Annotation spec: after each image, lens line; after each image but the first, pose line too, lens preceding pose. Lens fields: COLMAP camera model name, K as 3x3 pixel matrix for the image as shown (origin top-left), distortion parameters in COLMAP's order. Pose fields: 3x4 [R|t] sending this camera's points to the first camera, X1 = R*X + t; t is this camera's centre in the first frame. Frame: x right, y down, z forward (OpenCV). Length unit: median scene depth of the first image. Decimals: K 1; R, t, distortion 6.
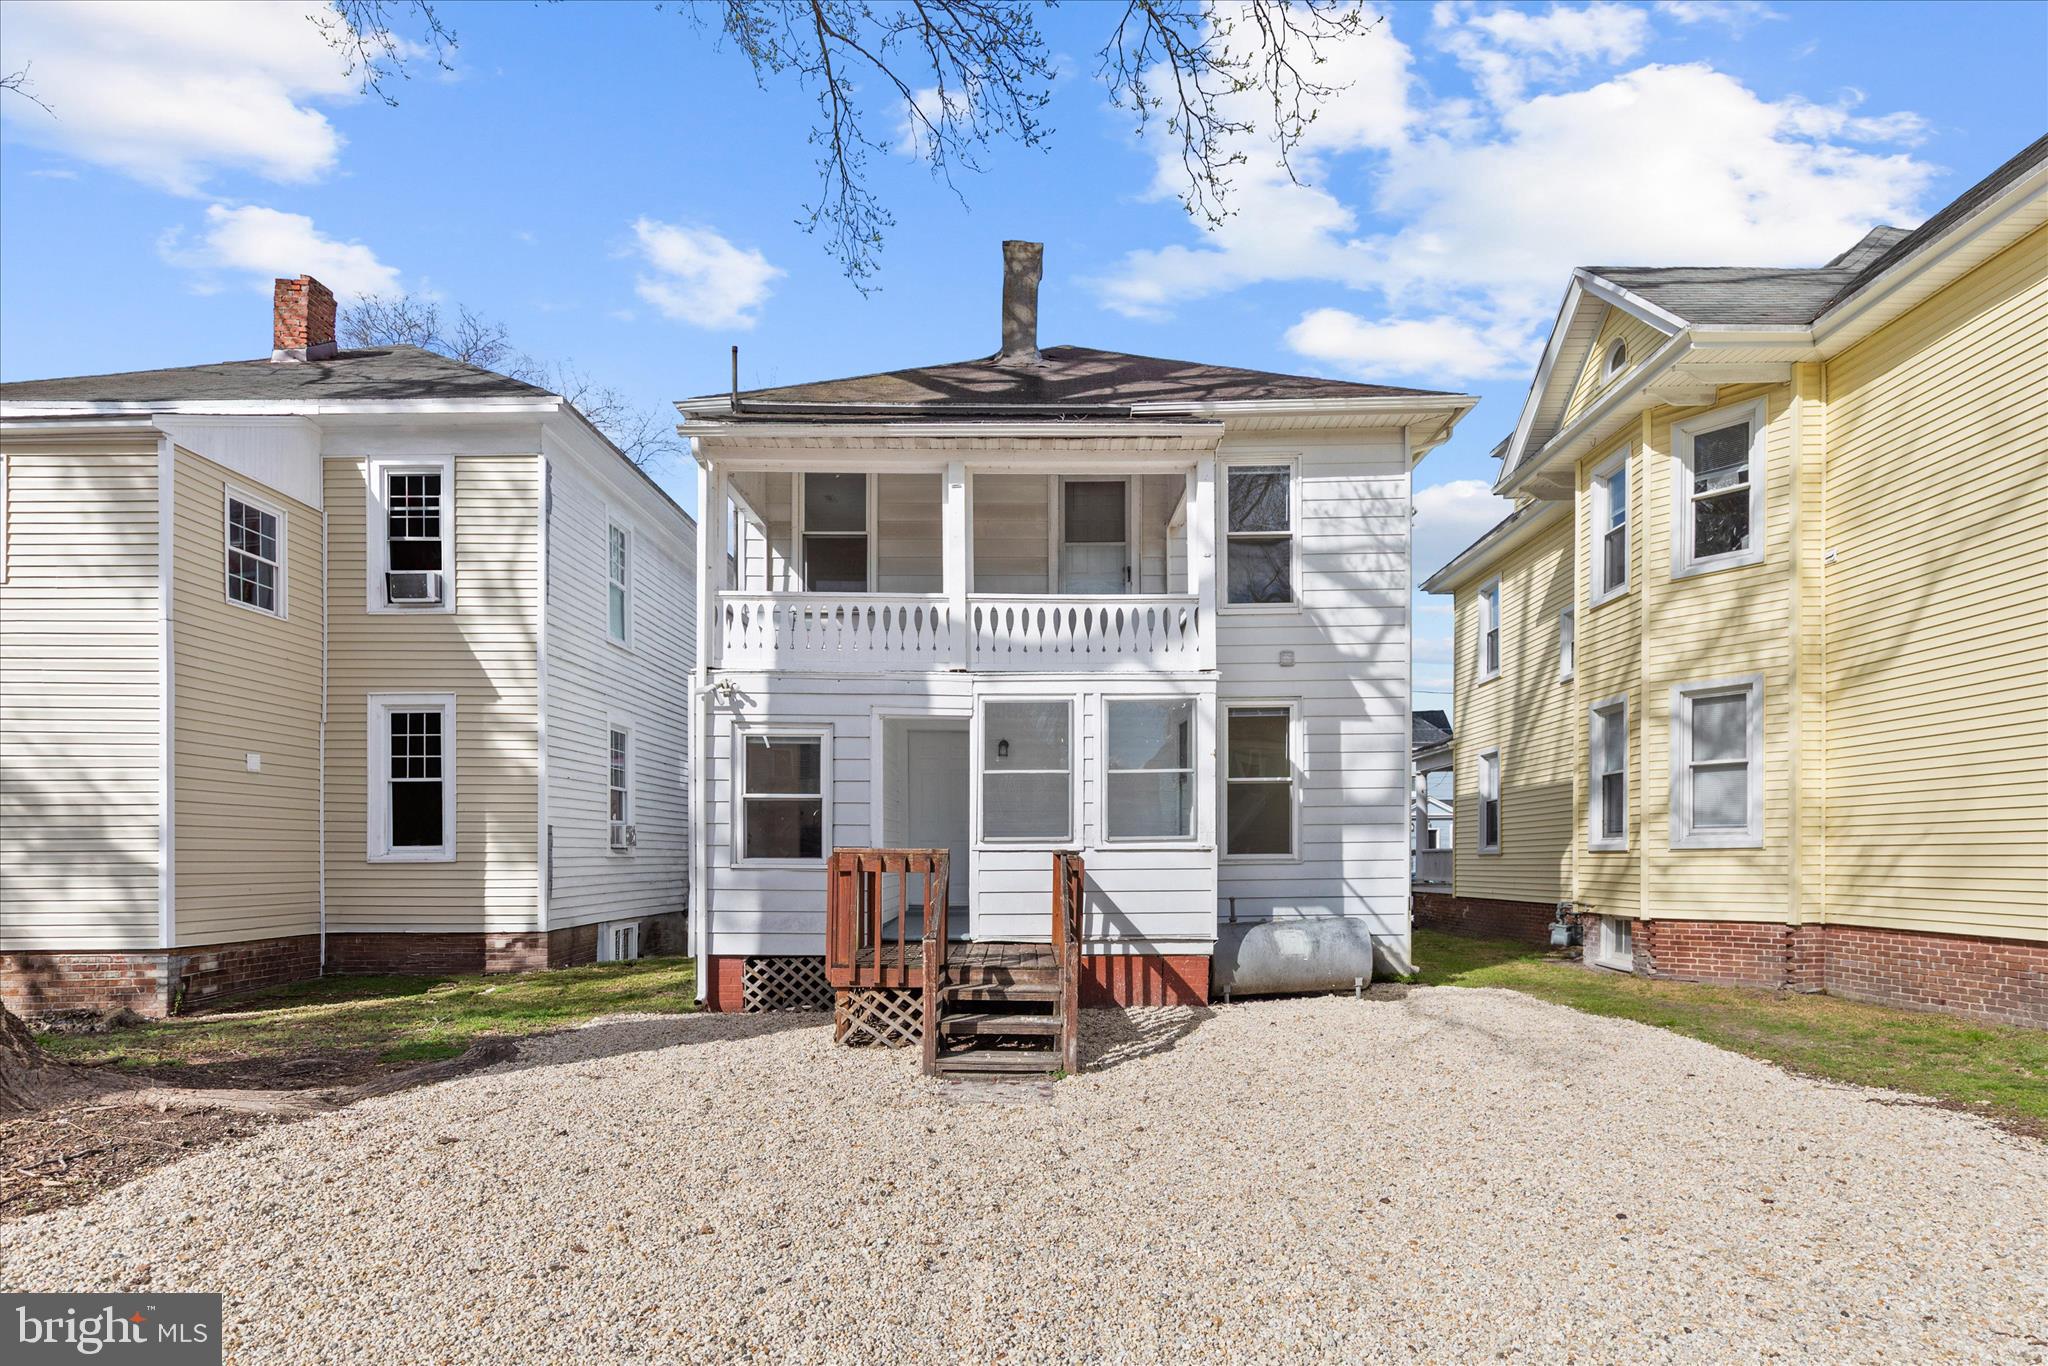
lens RADIAL K [[955.3, 0, 1024.0], [0, 955.3, 750.5], [0, 0, 1]] dist [0.000367, 0.000246]
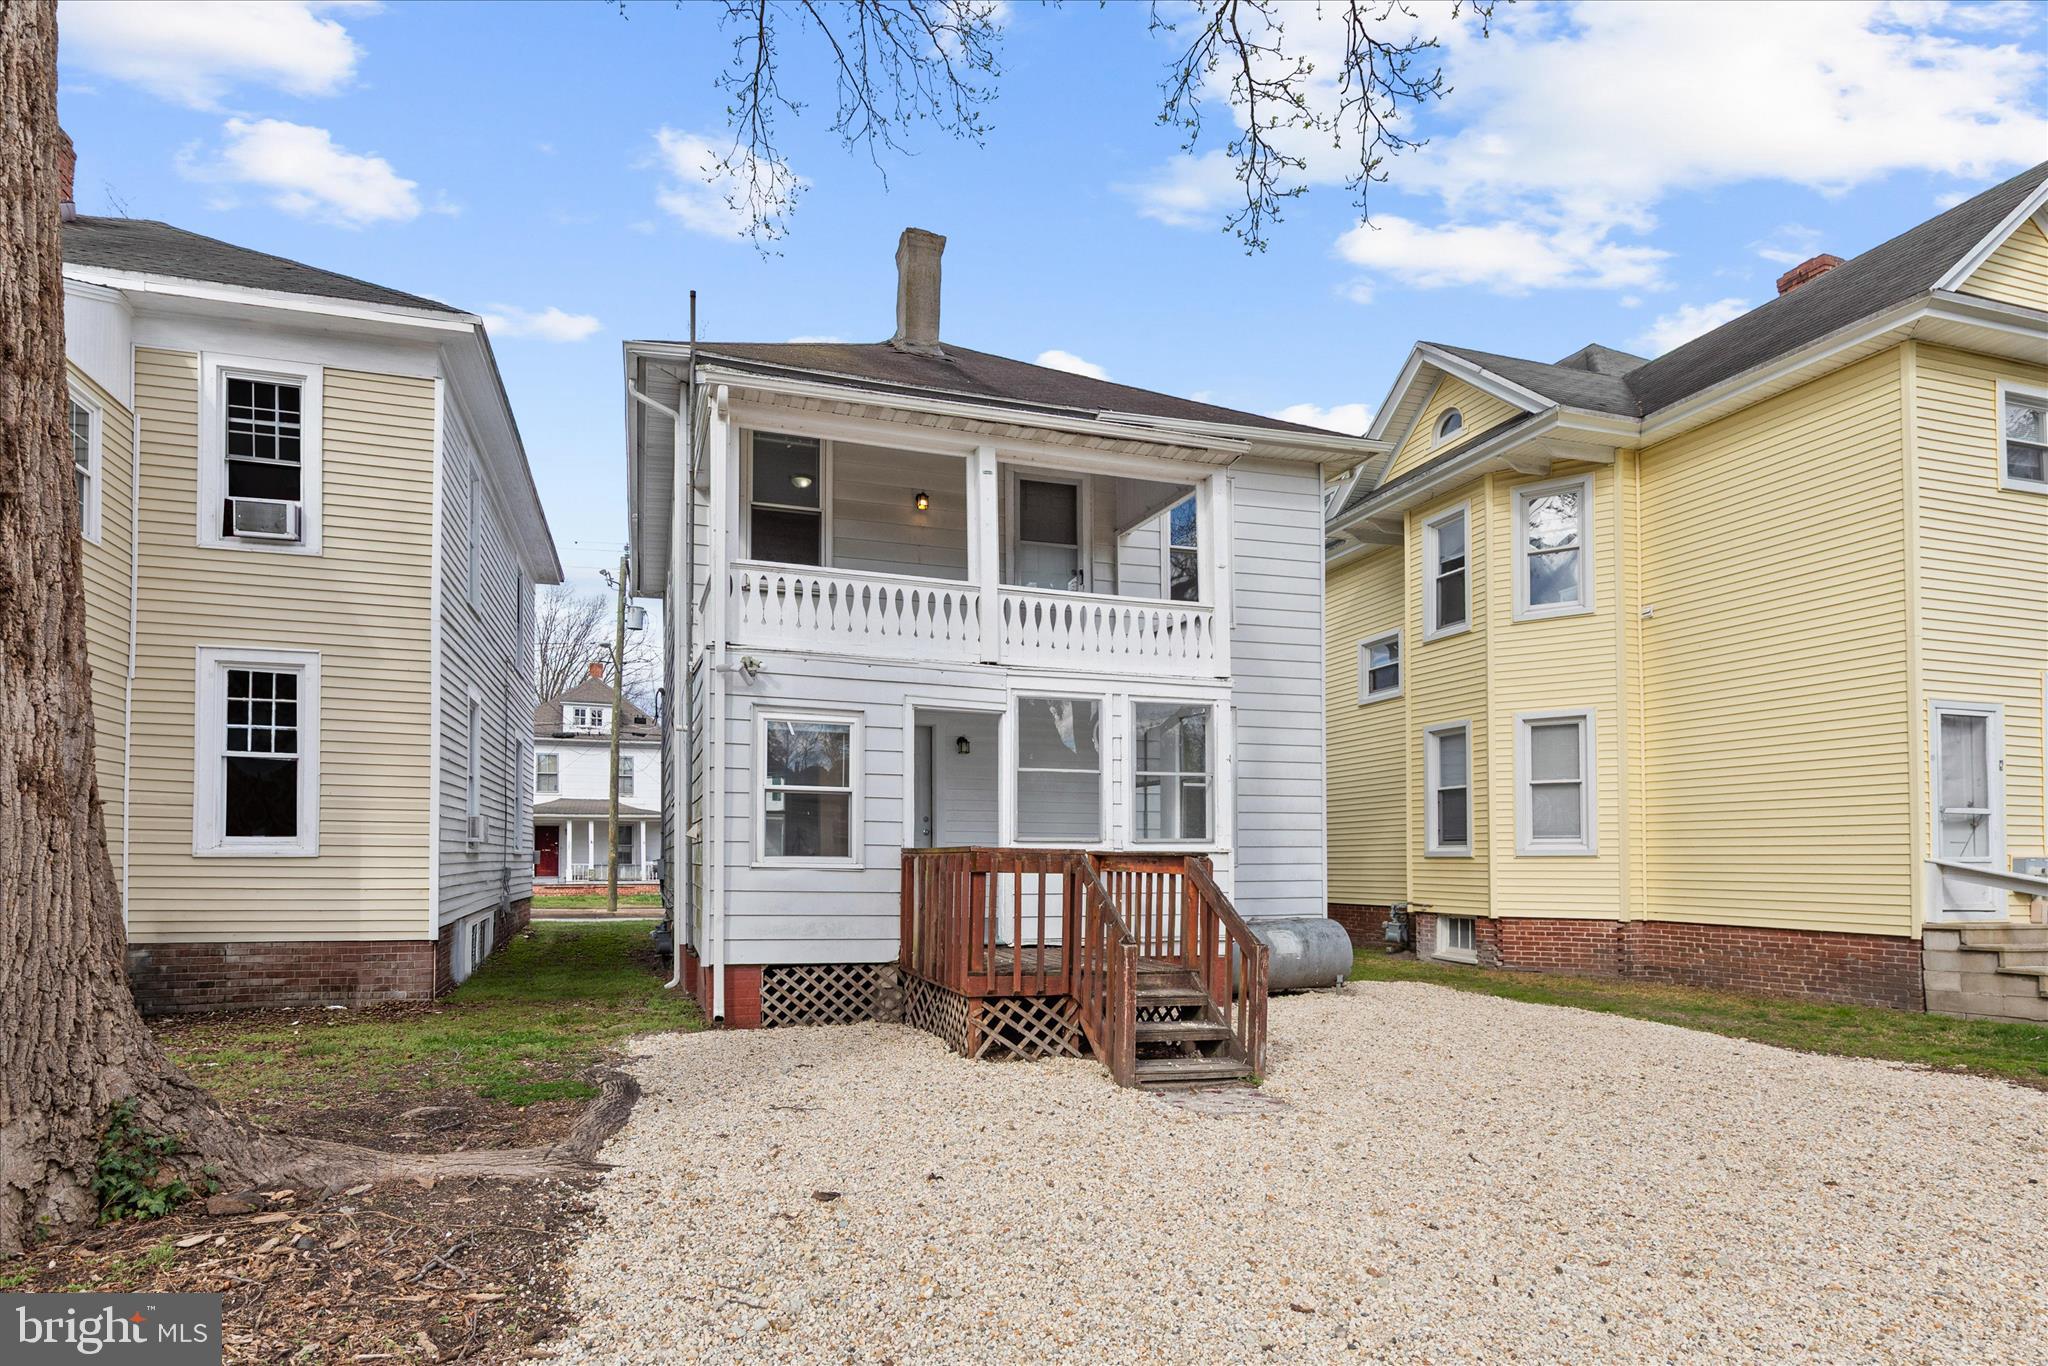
lens RADIAL K [[949.4, 0, 1053.7], [0, 949.4, 737.1], [0, 0, 1]] dist [0.001599, -0.000282]
pose [[0.966284, 0.042131, 0.254010, -0.231064], [-0.038167, 0.999061, -0.020515, 0.007565], [-0.254636, 0.010128, 0.966984, 0.055615]]
